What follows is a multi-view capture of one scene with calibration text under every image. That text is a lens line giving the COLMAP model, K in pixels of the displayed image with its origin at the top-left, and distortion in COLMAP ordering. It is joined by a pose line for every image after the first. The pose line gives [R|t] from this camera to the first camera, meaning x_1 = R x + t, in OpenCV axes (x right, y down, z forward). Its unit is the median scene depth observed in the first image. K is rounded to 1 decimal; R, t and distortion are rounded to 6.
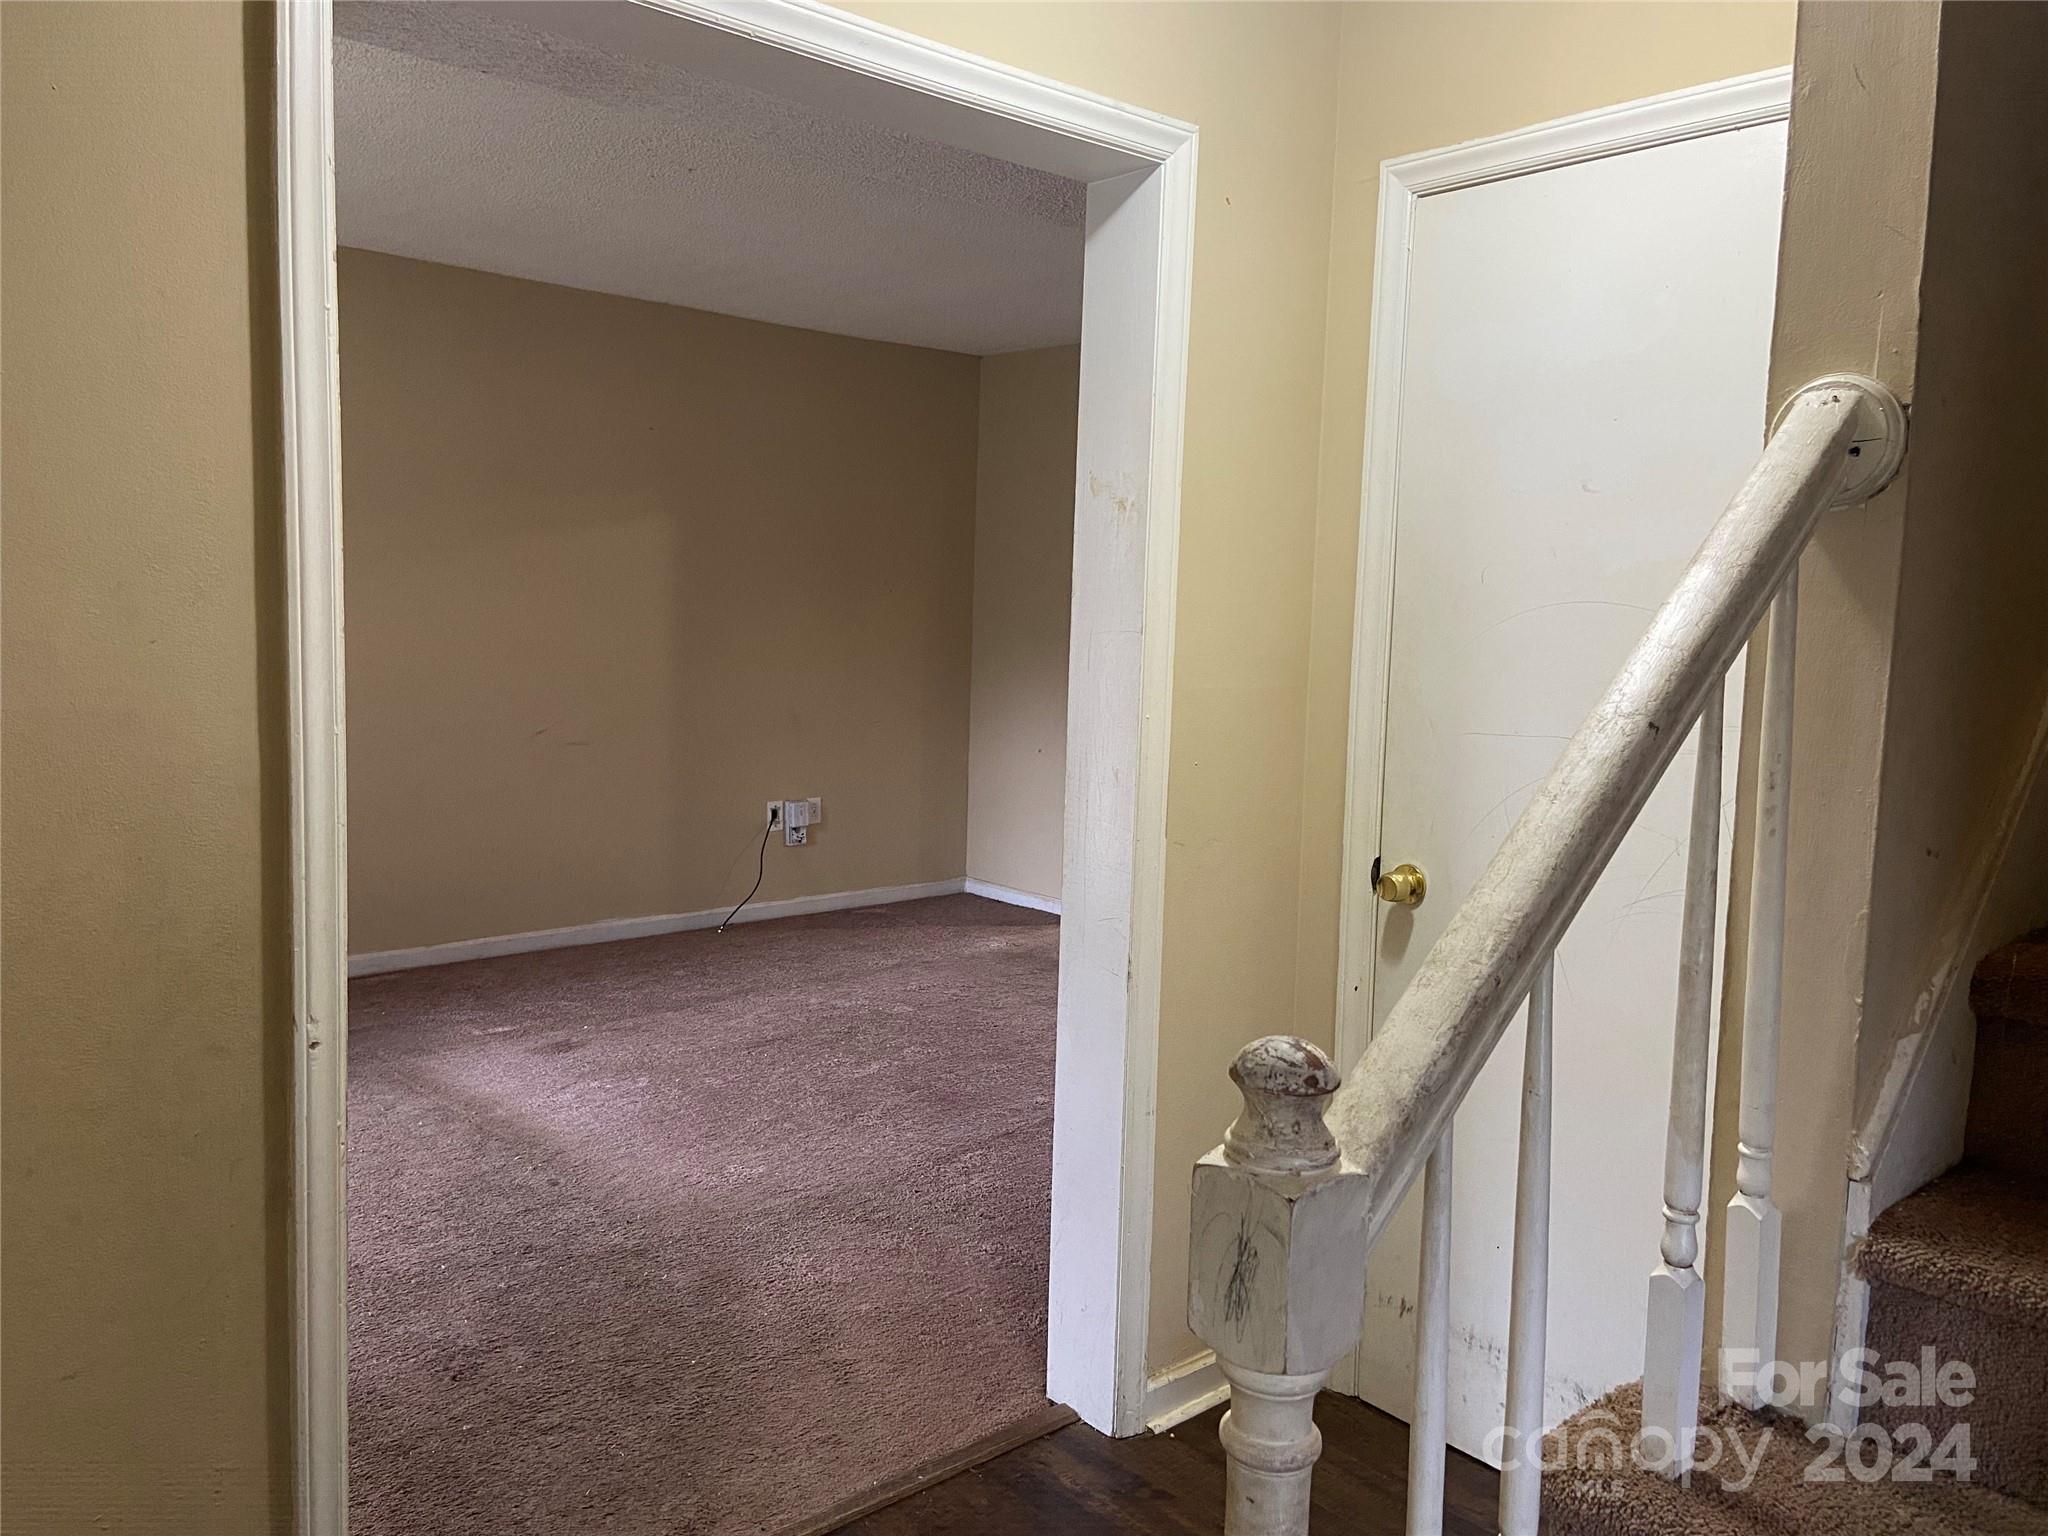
lens RADIAL K [[1557.8, 0, 1017.0], [0, 1557.8, 745.8], [0, 0, 1]] dist [0.063767, 0.001466]
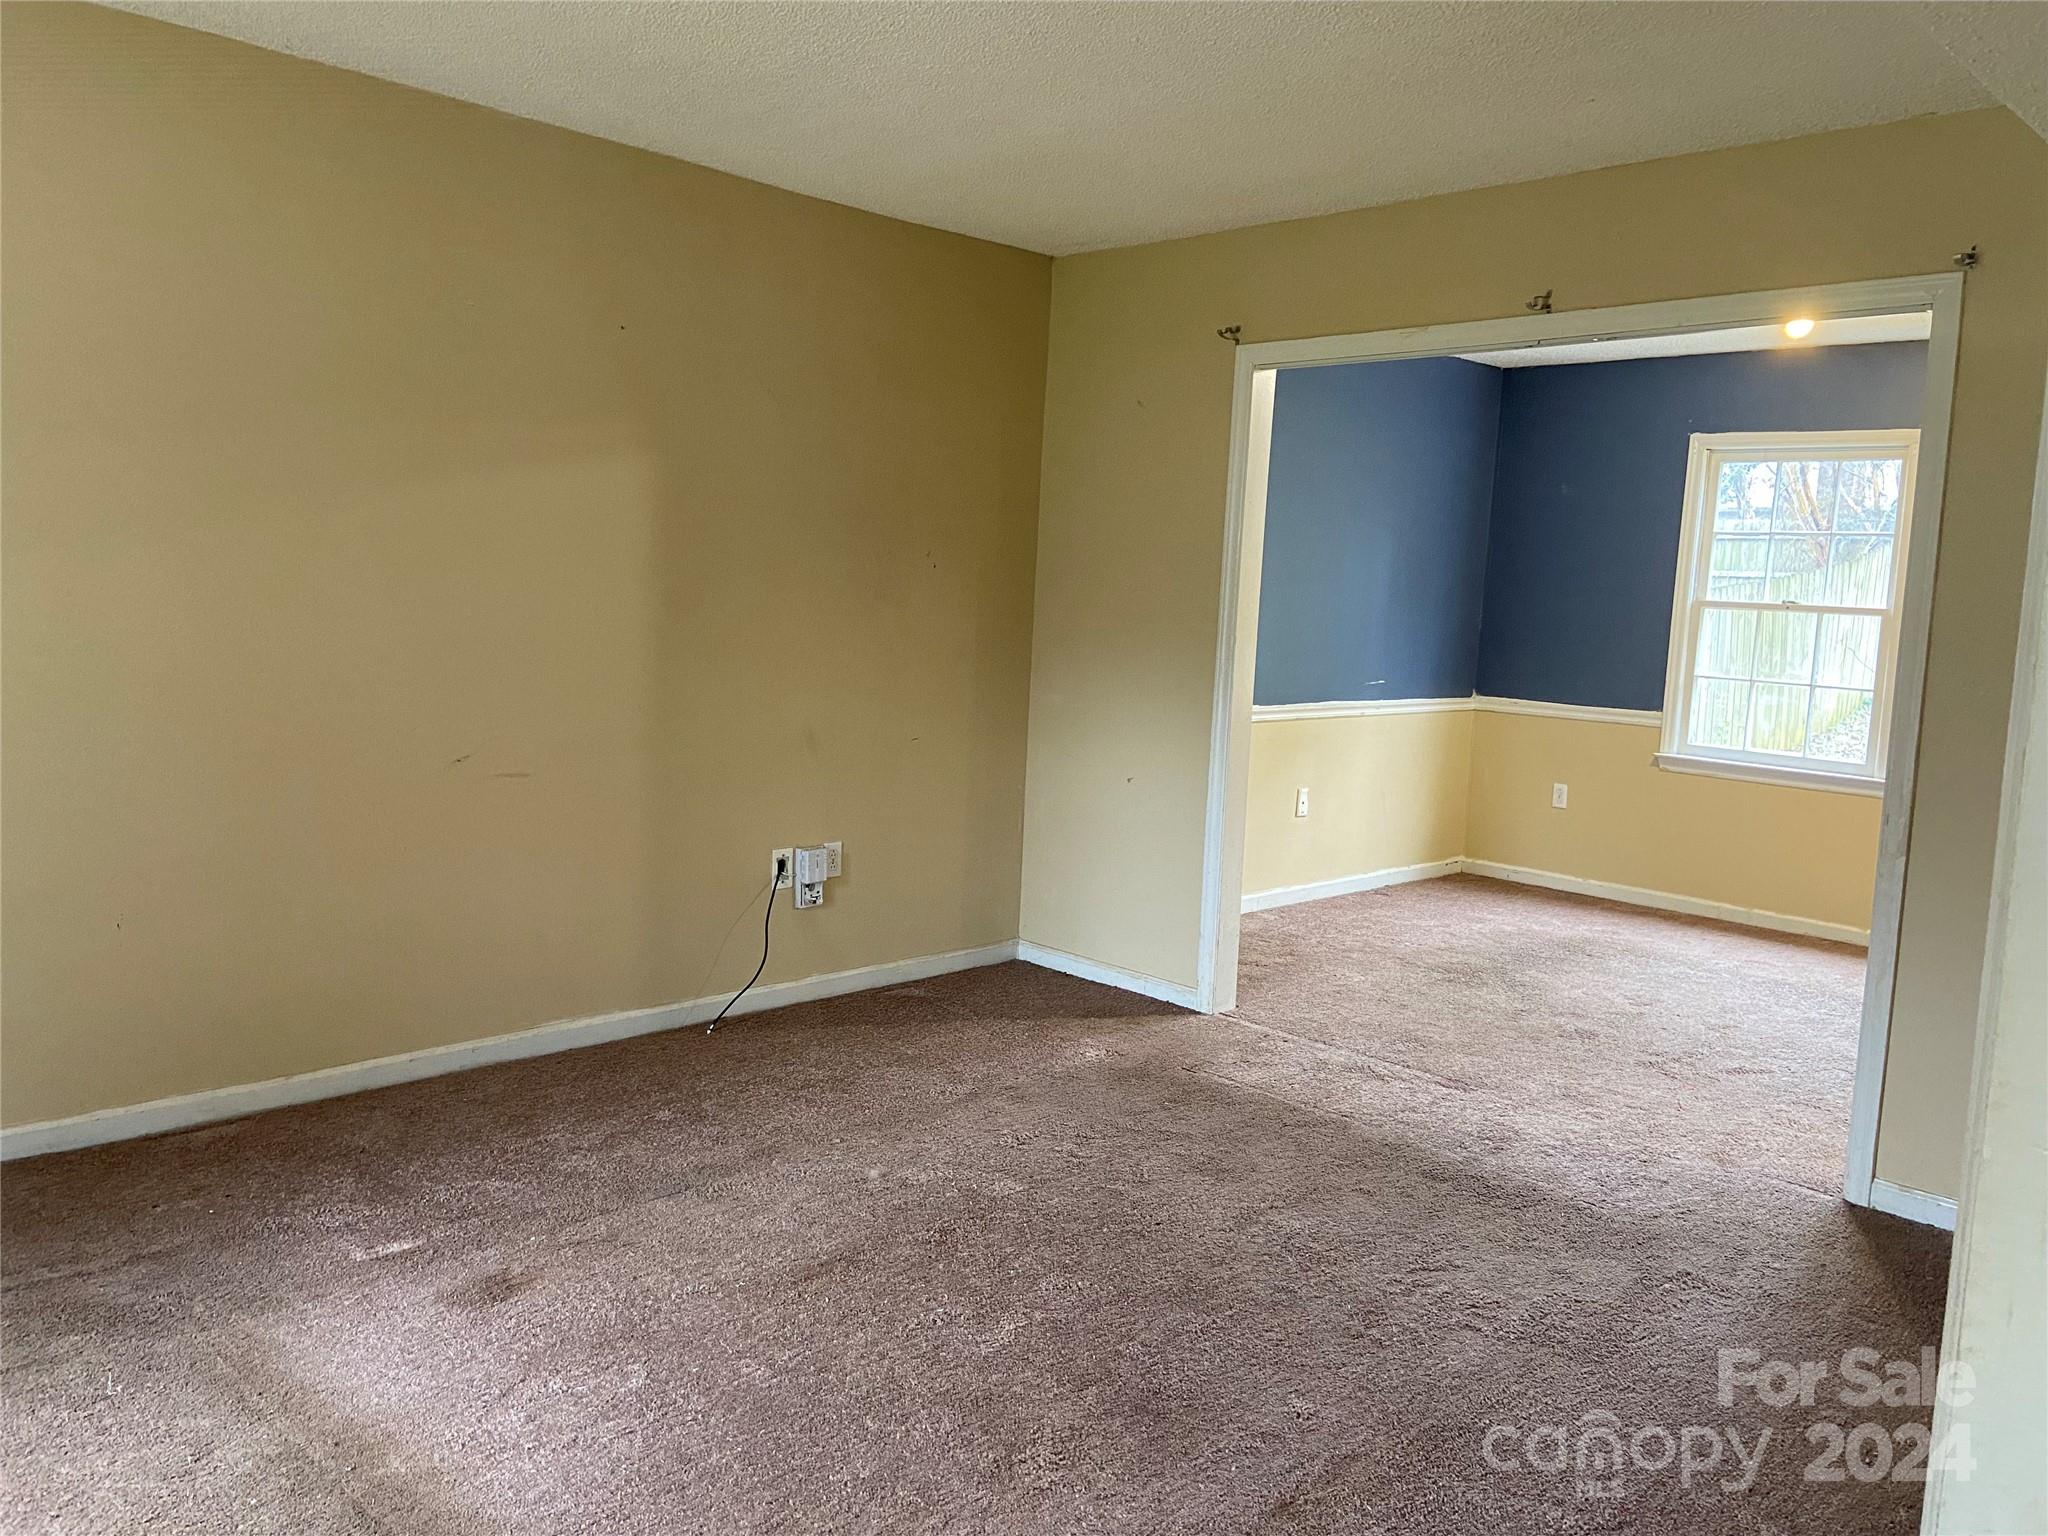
lens RADIAL K [[1548.1, 0, 1036.0], [0, 1548.1, 754.8], [0, 0, 1]] dist [0.085682, -0.117350]
pose [[0.997626, 0.011988, 0.067819, -0.098845], [-0.013321, 0.999726, 0.019235, -0.028305], [-0.067570, -0.020093, 0.997512, 0.300983]]
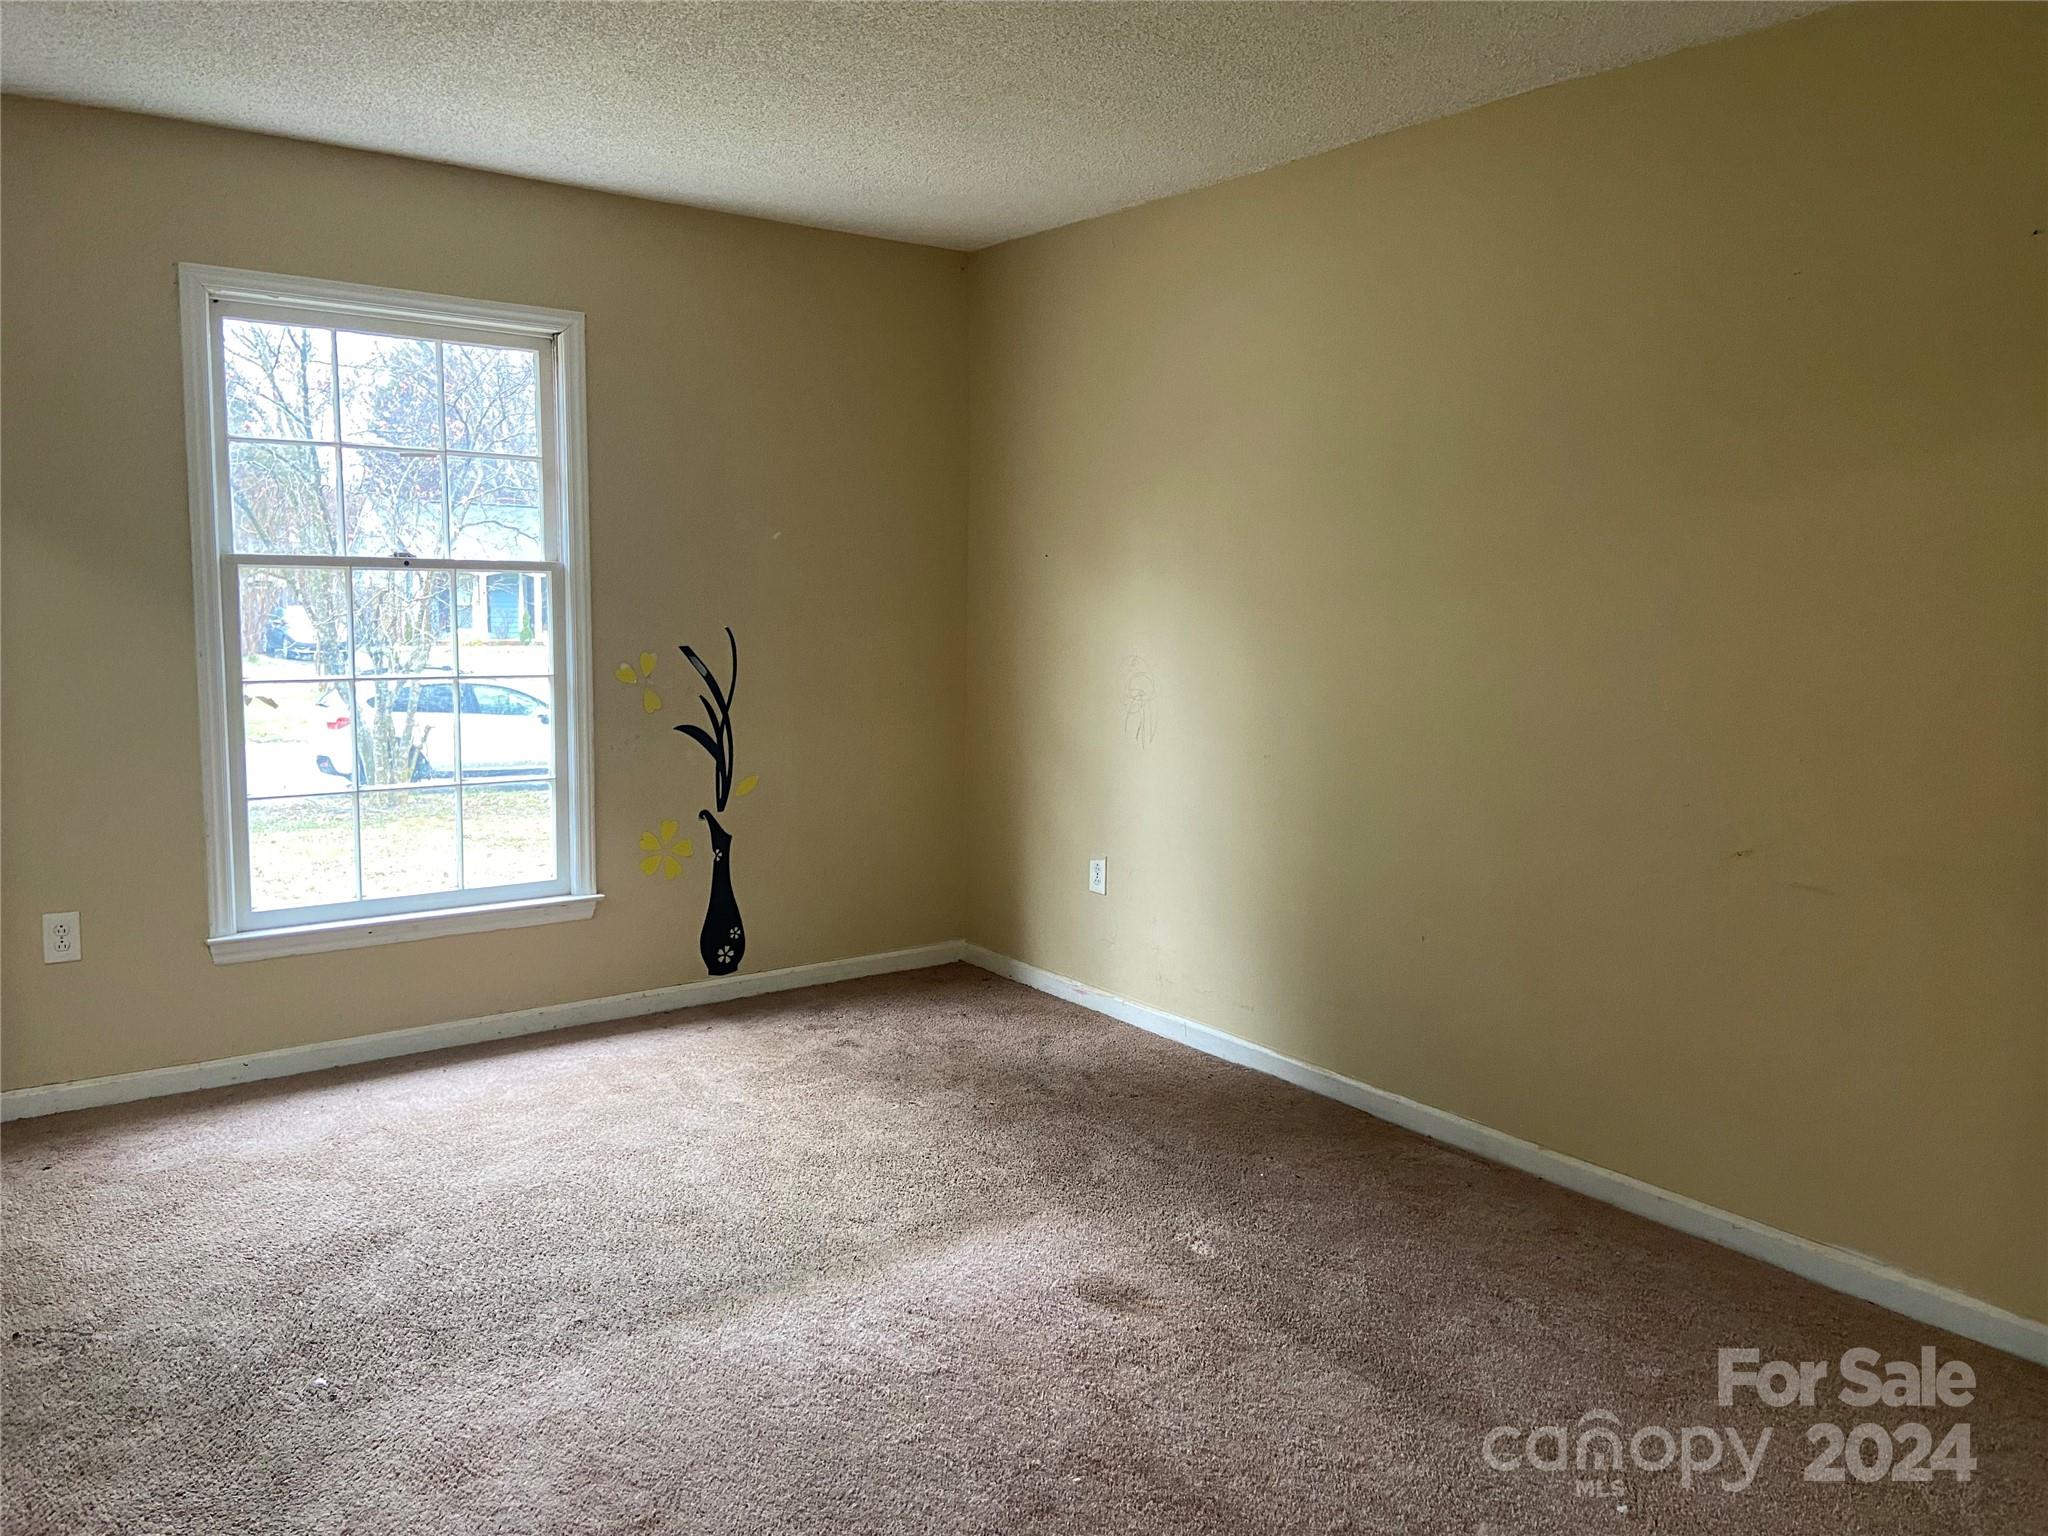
lens RADIAL K [[1548.1, 0, 1036.0], [0, 1548.1, 754.8], [0, 0, 1]] dist [0.085682, -0.117350]
pose [[-0.086767, 0.084165, -0.992667, 0.268968], [-0.117888, 0.988556, 0.094121, -0.068530], [0.989229, 0.125190, -0.075852, 0.808090]]
